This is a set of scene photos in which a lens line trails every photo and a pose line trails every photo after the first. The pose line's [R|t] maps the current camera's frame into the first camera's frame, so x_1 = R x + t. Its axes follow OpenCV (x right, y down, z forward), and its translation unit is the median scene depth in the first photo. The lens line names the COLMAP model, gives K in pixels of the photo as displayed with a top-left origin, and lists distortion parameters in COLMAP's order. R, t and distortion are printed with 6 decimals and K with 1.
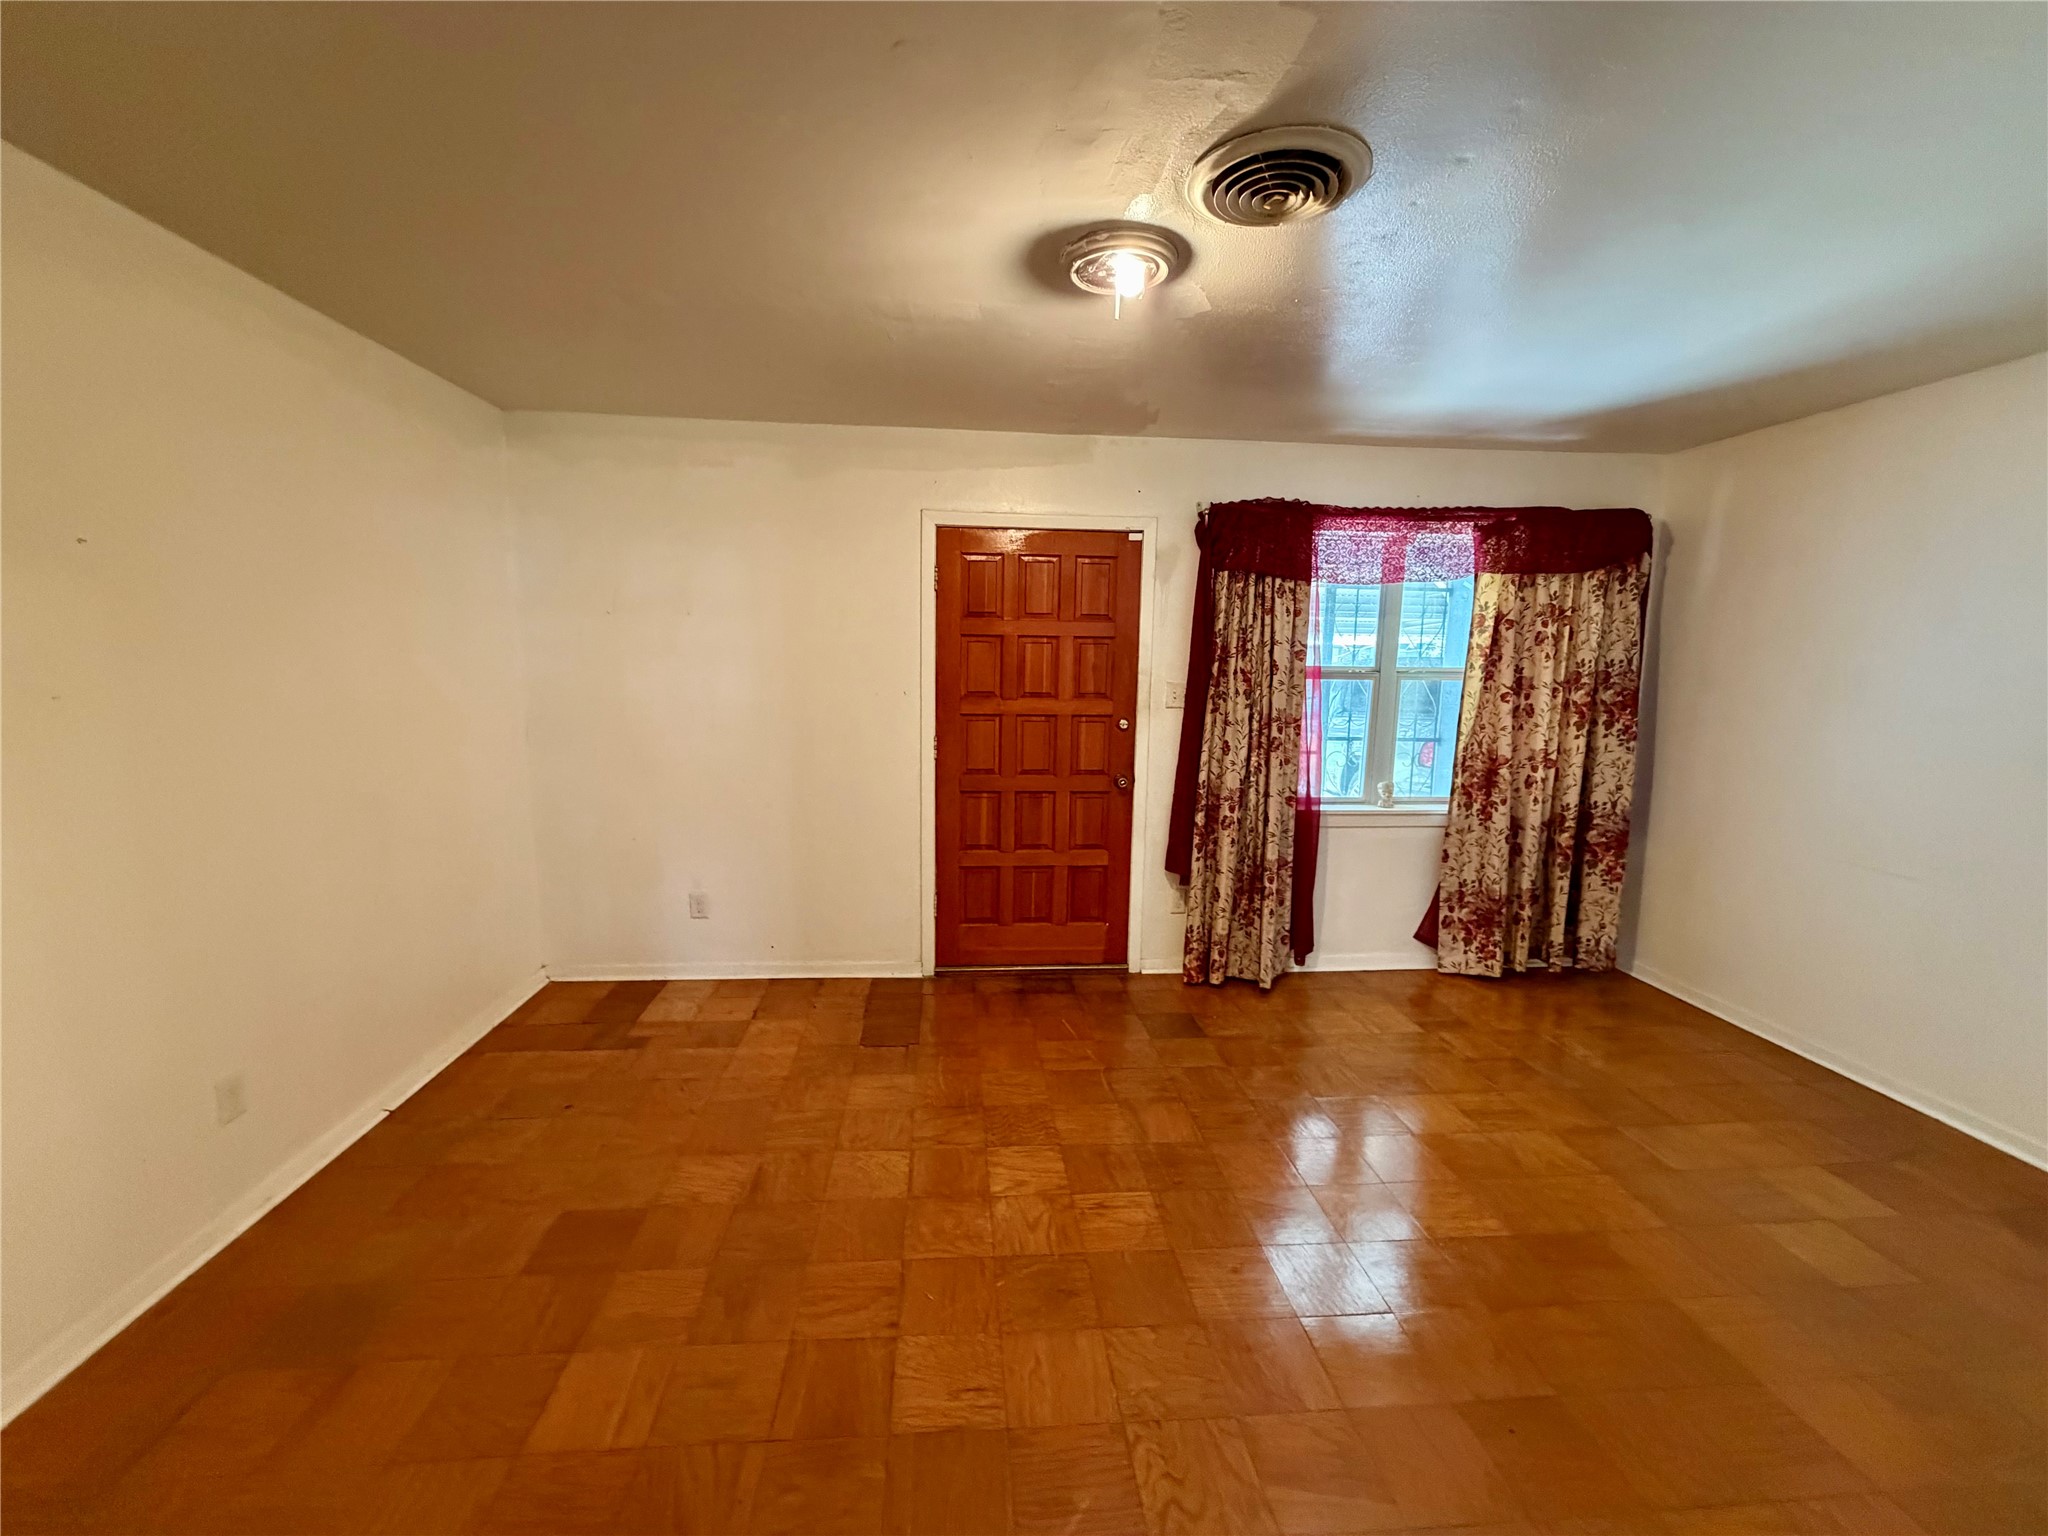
lens RADIAL K [[814.8, 0, 1017.8], [0, 814.8, 769.0], [0, 0, 1]] dist [-0.004382, 0.001736]
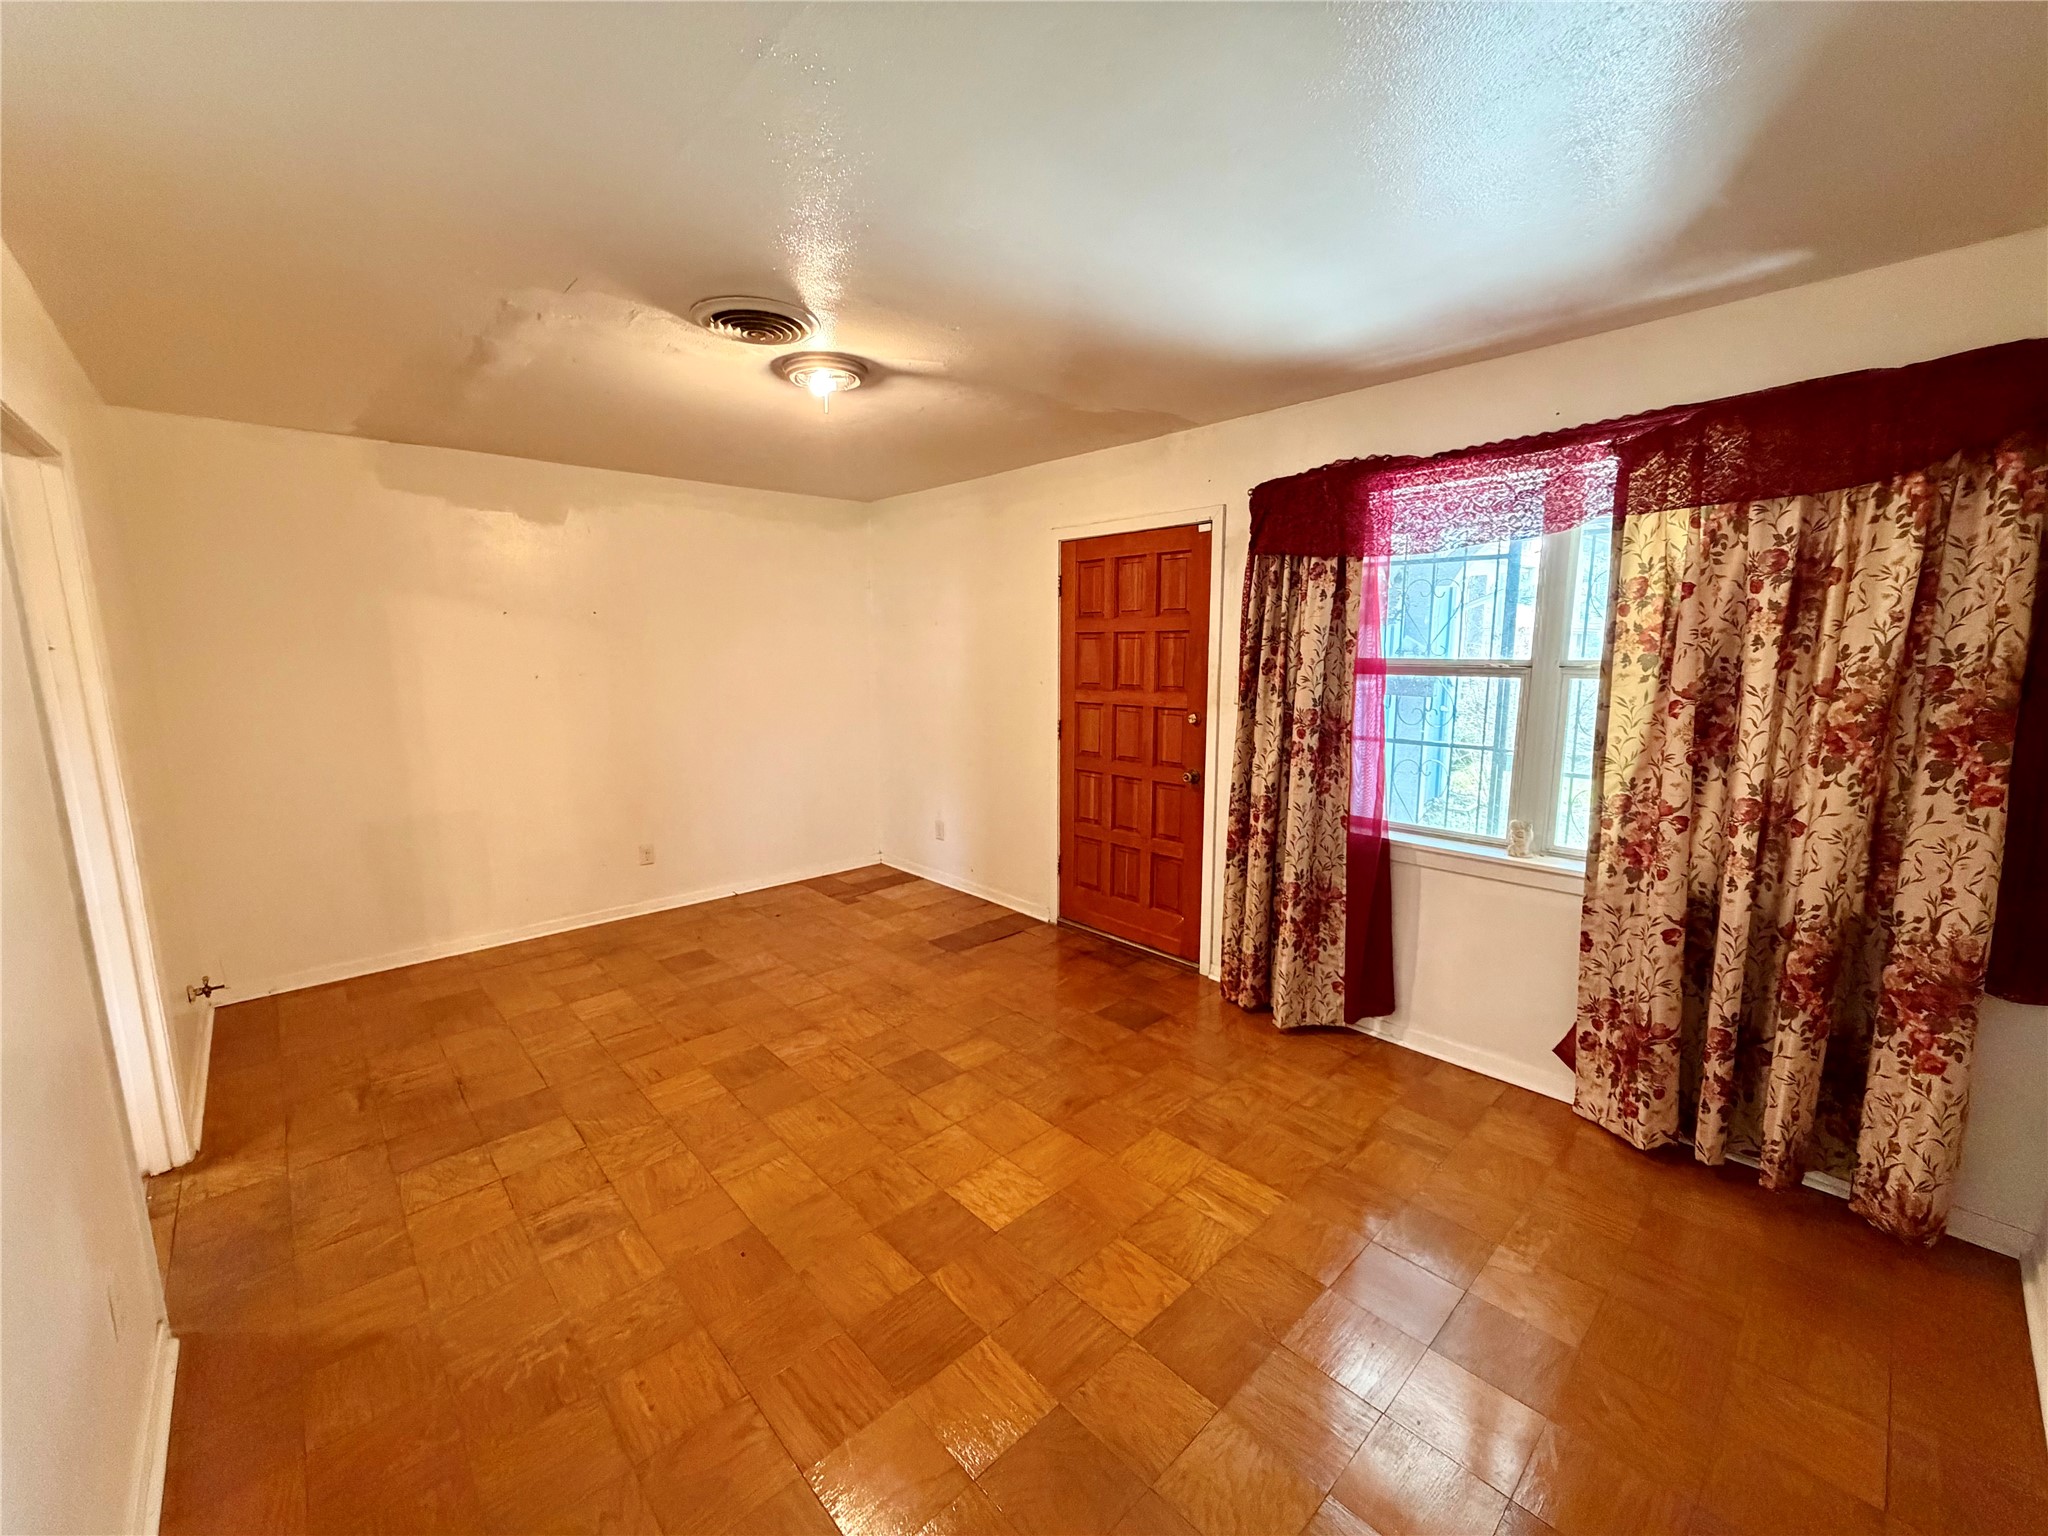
lens RADIAL K [[814.8, 0, 1011.7], [0, 814.8, 770.1], [0, 0, 1]] dist [-0.004382, 0.001736]
pose [[0.614499, 0.103240, -0.782133, 0.771328], [-0.094675, 0.993886, 0.056808, -0.028073], [0.783216, 0.039140, 0.620516, 0.213967]]
